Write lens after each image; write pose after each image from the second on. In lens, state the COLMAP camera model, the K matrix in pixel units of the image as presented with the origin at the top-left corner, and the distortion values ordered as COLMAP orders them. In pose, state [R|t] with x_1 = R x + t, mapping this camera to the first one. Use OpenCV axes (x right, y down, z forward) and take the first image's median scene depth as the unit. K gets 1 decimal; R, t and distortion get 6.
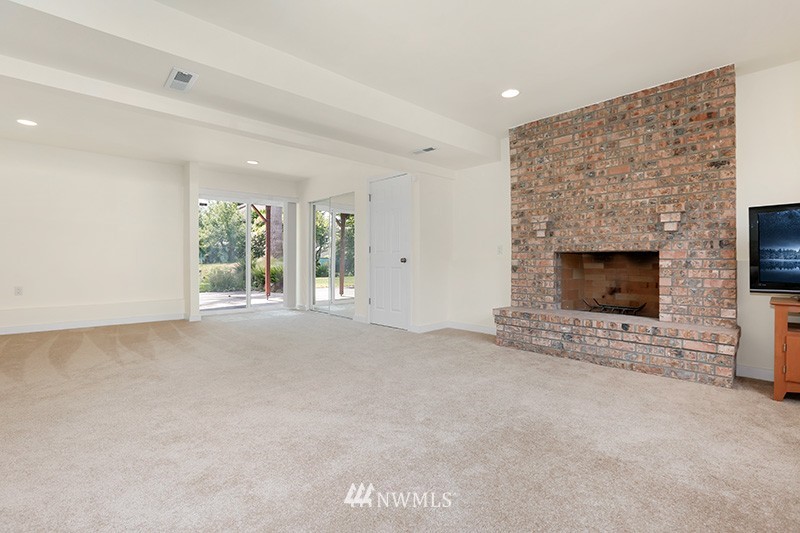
lens RADIAL K [[365.0, 0, 400.2], [0, 365.0, 263.4], [0, 0, 1]] dist [-0.035409, 0.006544]
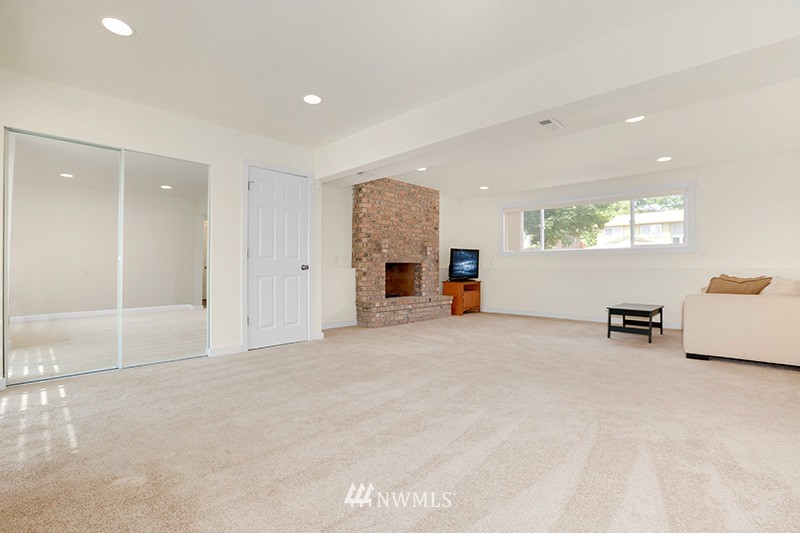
lens RADIAL K [[365.0, 0, 401.4], [0, 365.0, 264.8], [0, 0, 1]] dist [-0.035409, 0.006544]
pose [[-0.042971, 0.005373, 0.999062, -1.302966], [0.002227, 0.999984, -0.005282, -0.013838], [-0.999074, 0.001998, -0.042982, 1.095196]]
